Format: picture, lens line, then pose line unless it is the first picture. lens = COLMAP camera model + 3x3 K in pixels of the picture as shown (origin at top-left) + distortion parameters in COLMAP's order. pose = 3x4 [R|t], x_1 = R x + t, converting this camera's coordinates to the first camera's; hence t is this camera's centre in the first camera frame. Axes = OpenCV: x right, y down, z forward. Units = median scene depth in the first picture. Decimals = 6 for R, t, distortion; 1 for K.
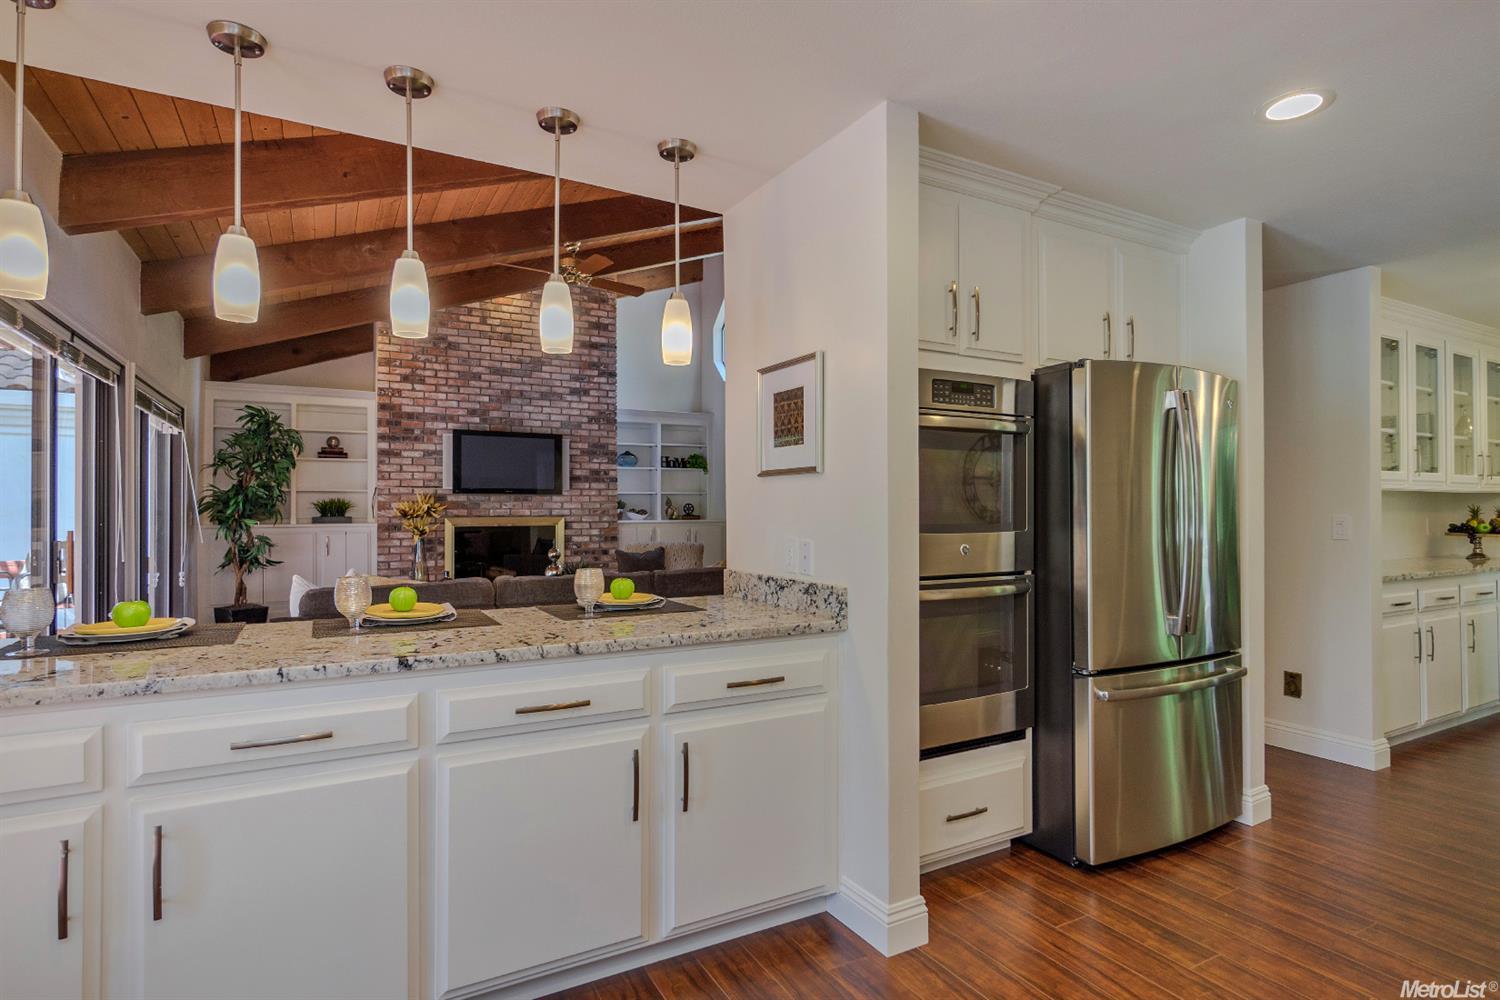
lens RADIAL K [[748.4, 0, 750.0], [0, 748.4, 500.0], [0, 0, 1]] dist [-0.002581, 0.001166]
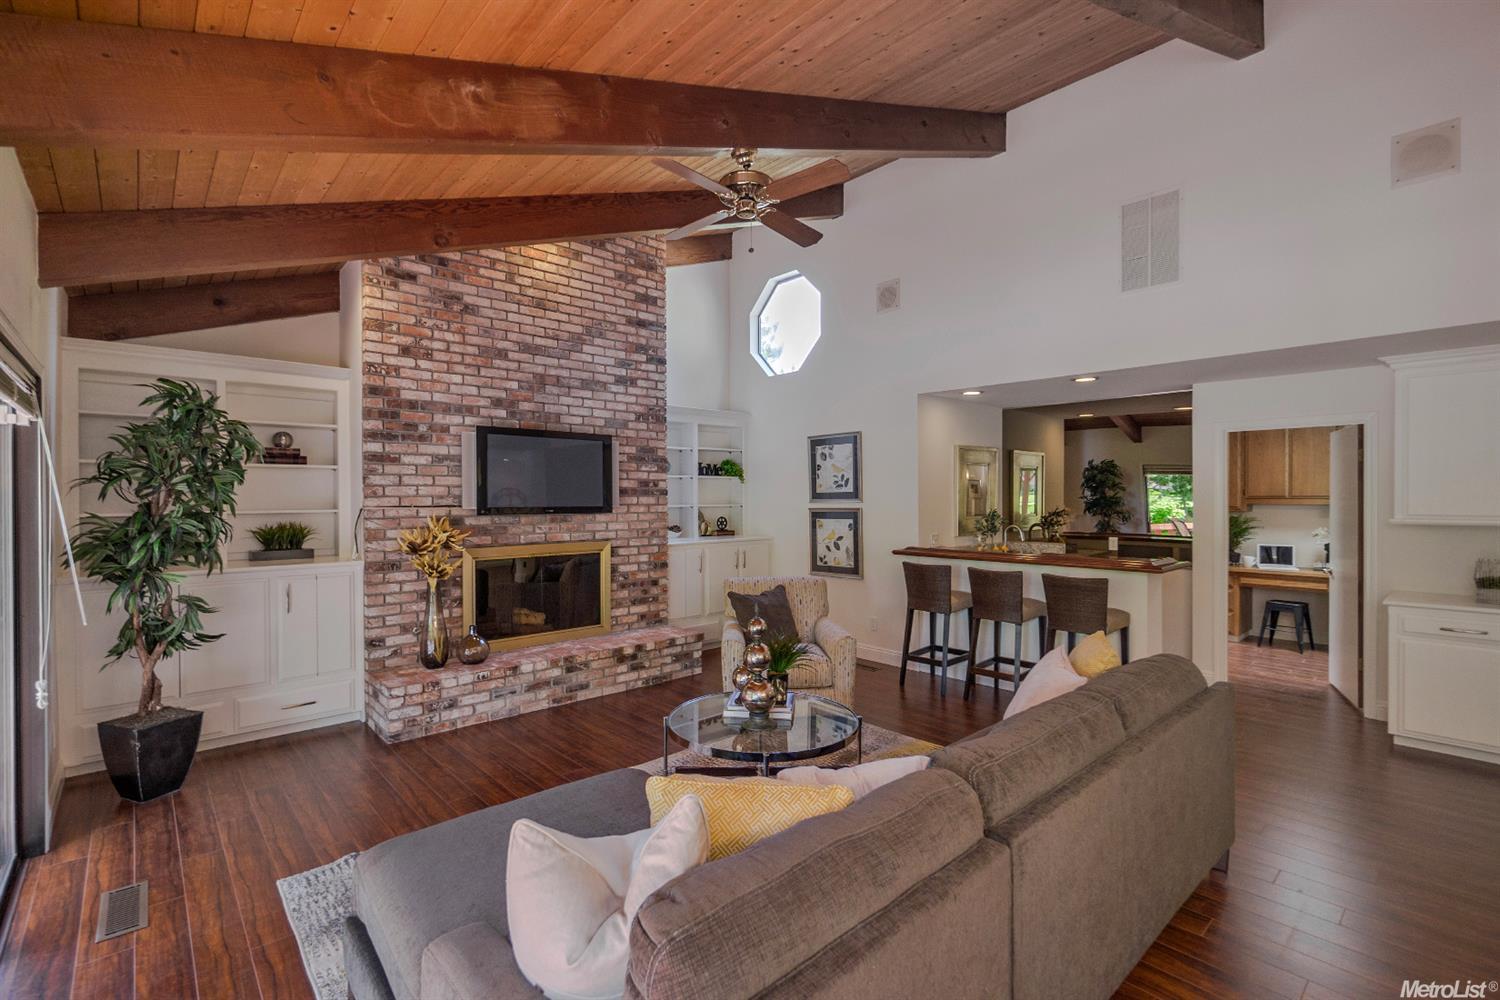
lens RADIAL K [[660.2, 0, 750.0], [0, 660.2, 500.0], [0, 0, 1]] dist [0.003130, -0.000990]
pose [[0.974571, -0.002561, 0.224066, -0.277213], [-0.000139, 0.999928, 0.012037, -0.030363], [-0.224081, -0.011762, 0.974500, 0.317782]]
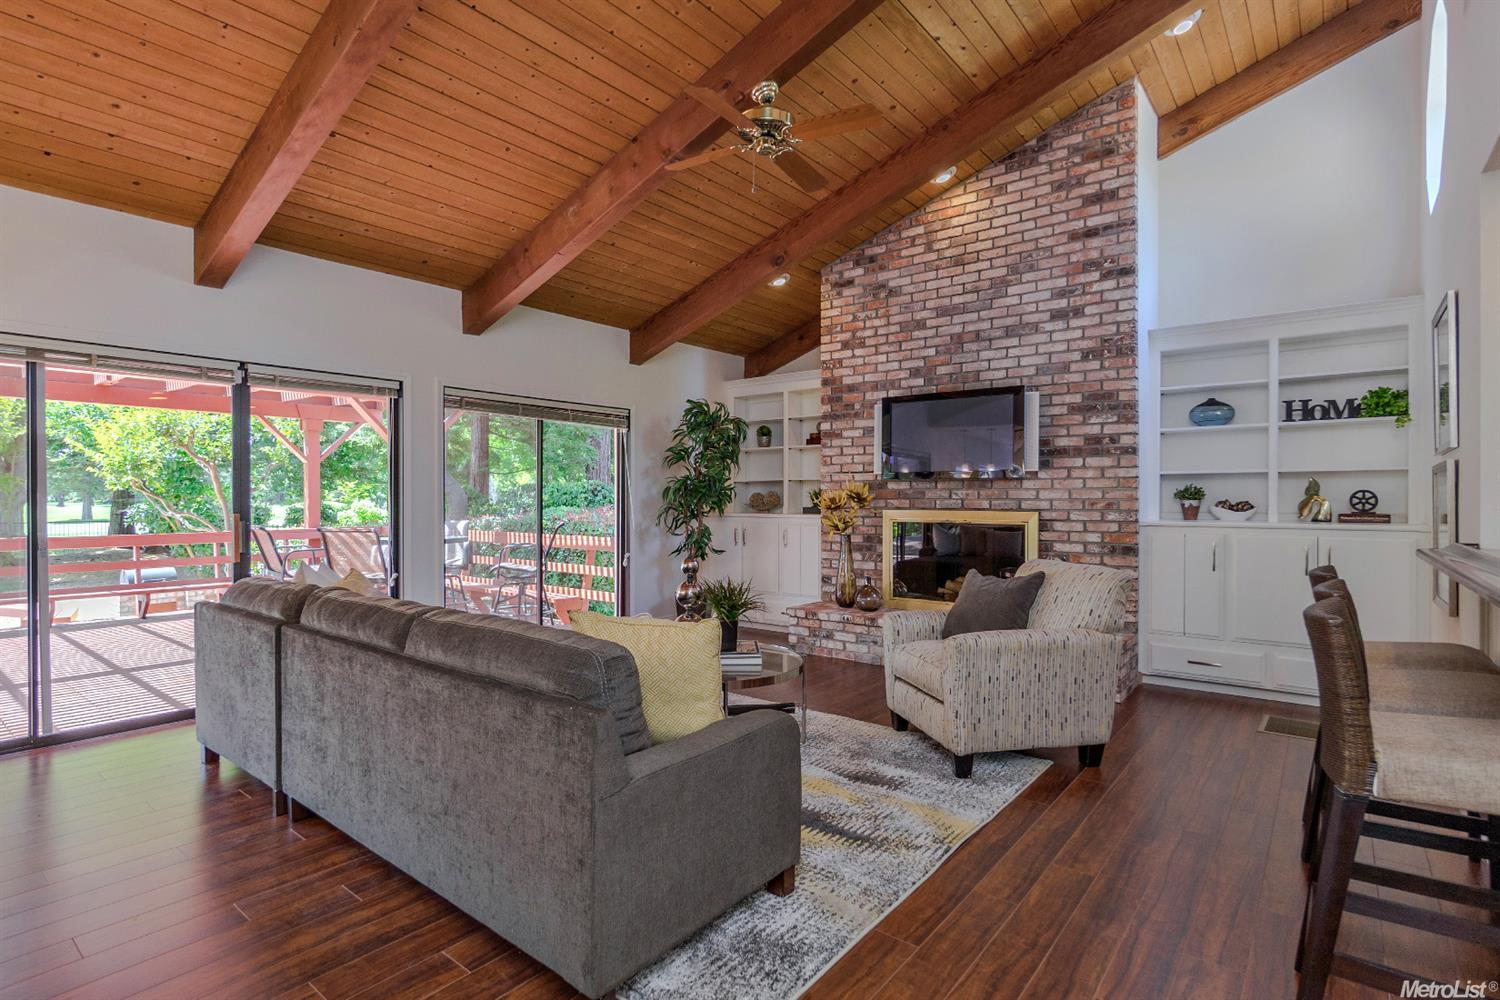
lens RADIAL K [[748.4, 0, 750.0], [0, 748.4, 500.0], [0, 0, 1]] dist [-0.002581, 0.001166]
pose [[0.385321, 0.002015, -0.922781, 0.269763], [0.004820, 0.999980, 0.004196, 0.008804], [0.922770, -0.006065, 0.385303, 0.553558]]
